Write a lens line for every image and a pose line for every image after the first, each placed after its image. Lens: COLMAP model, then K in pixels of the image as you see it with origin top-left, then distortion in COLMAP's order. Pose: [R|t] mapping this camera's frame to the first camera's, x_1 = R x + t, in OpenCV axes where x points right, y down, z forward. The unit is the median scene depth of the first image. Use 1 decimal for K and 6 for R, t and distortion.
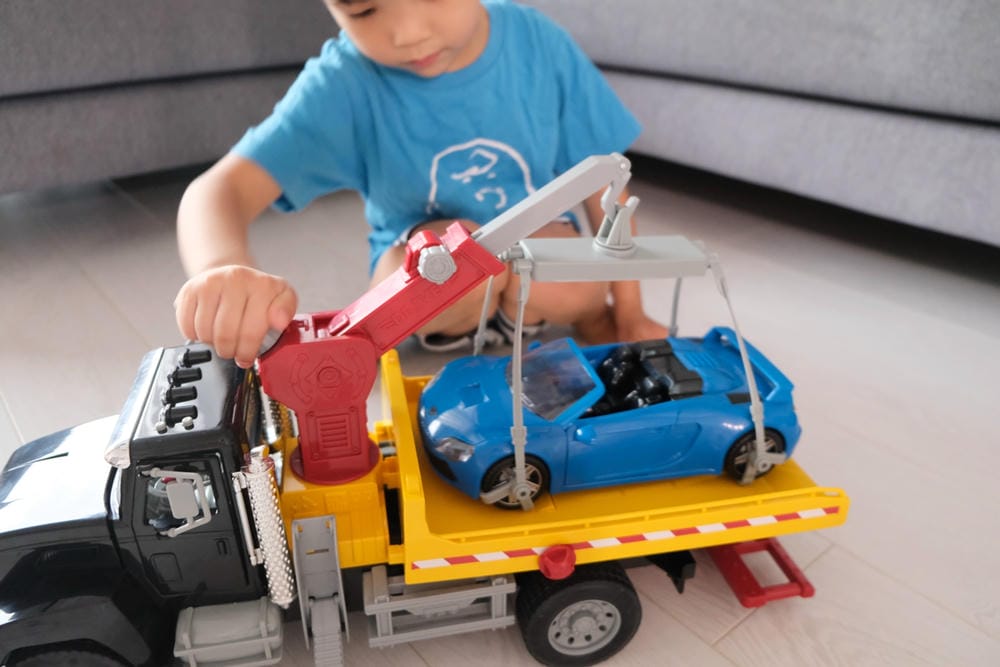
lens RADIAL K [[779.5, 0, 494.2], [0, 779.5, 324.0], [0, 0, 1]] dist [-0.022229, 0.007838]
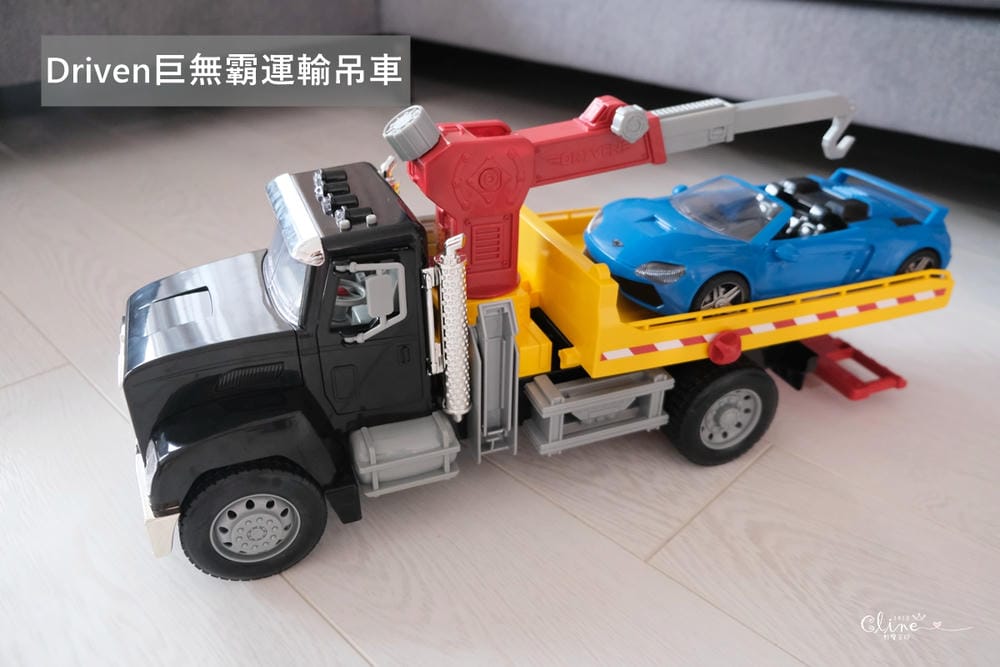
lens RADIAL K [[779.5, 0, 489.5], [0, 779.5, 326.2], [0, 0, 1]] dist [-0.022229, 0.007838]
pose [[0.984883, -0.078195, 0.154566, -0.375812], [0.072874, 0.996547, 0.039800, 0.211358], [-0.157145, -0.027935, 0.987180, 0.023796]]
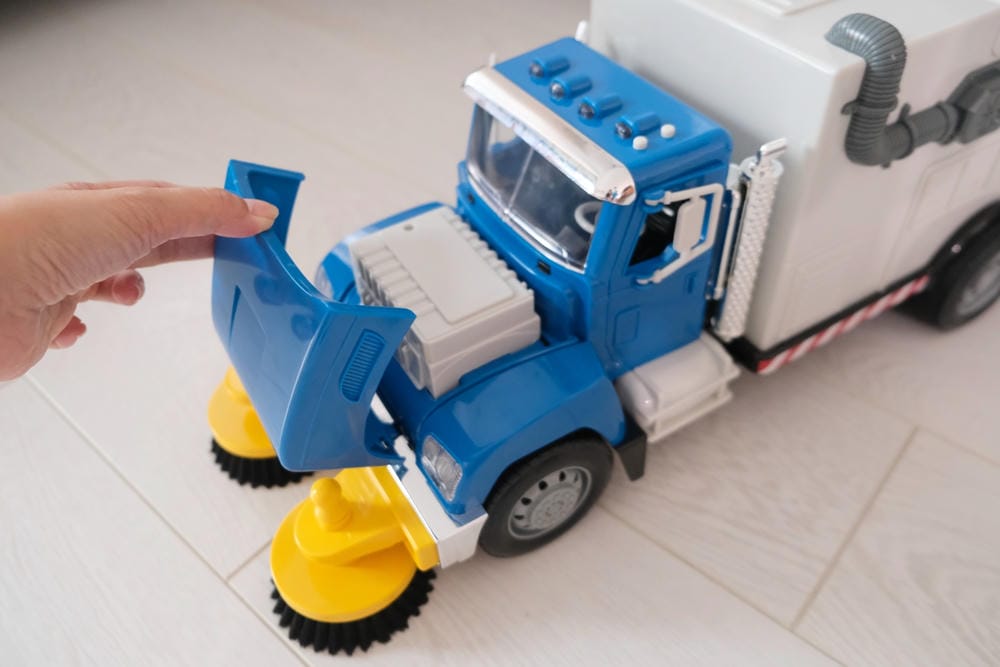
lens RADIAL K [[779.5, 0, 503.0], [0, 779.5, 342.7], [0, 0, 1]] dist [-0.022229, 0.007838]
pose [[0.944796, -0.255570, 0.205050, -0.689474], [0.180554, 0.928292, 0.325075, 0.041518], [-0.273426, -0.270107, 0.923191, 0.271011]]
